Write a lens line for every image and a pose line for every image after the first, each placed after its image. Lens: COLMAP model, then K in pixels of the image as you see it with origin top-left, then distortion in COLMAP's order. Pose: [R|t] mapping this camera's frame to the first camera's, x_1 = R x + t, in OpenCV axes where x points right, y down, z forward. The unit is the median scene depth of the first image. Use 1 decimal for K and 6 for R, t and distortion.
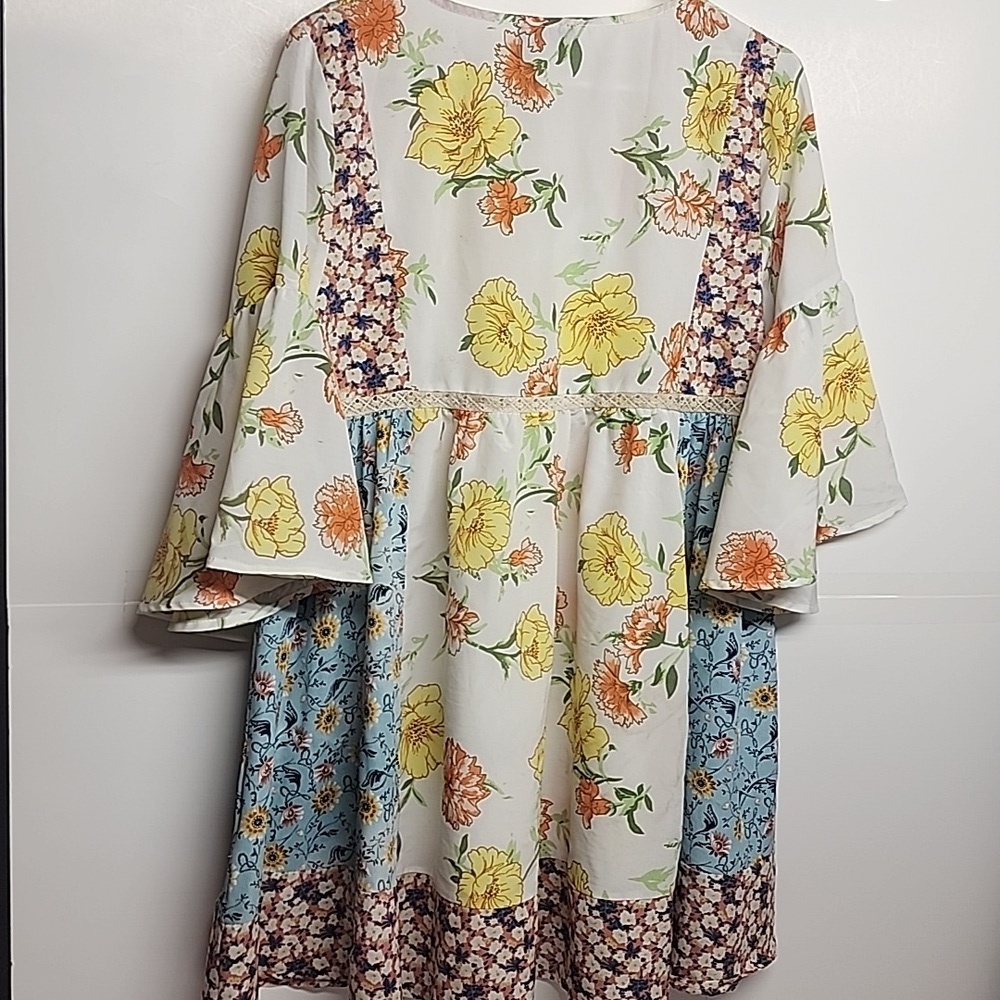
lens RADIAL K [[1386.4, 0, 500.0], [0, 1386.4, 500.0], [0, 0, 1]] dist [0.186220, -0.530427]
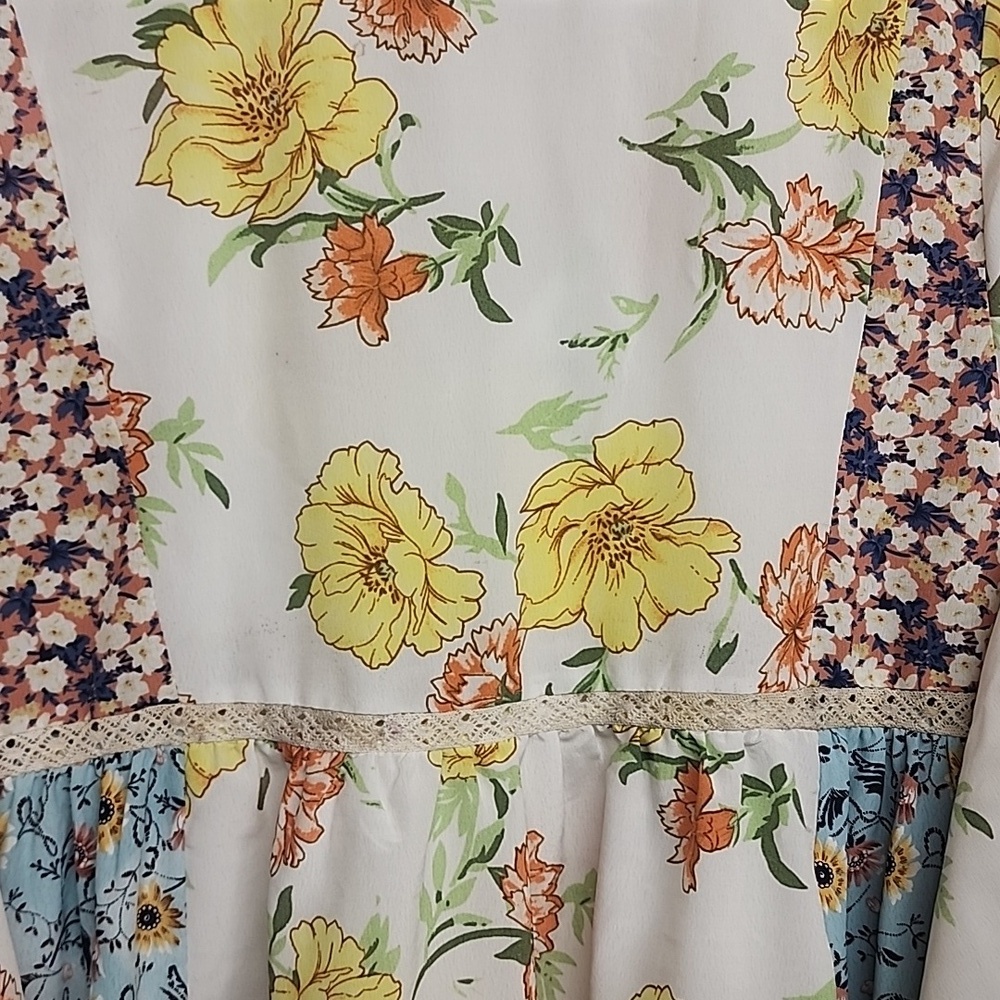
lens RADIAL K [[1386.4, 0, 500.0], [0, 1386.4, 500.0], [0, 0, 1]] dist [0.186220, -0.530427]
pose [[0.985545, -0.036637, -0.165407, 0.109531], [0.021782, 0.995636, -0.090741, -0.099215], [0.168010, 0.085827, 0.982042, 0.569490]]
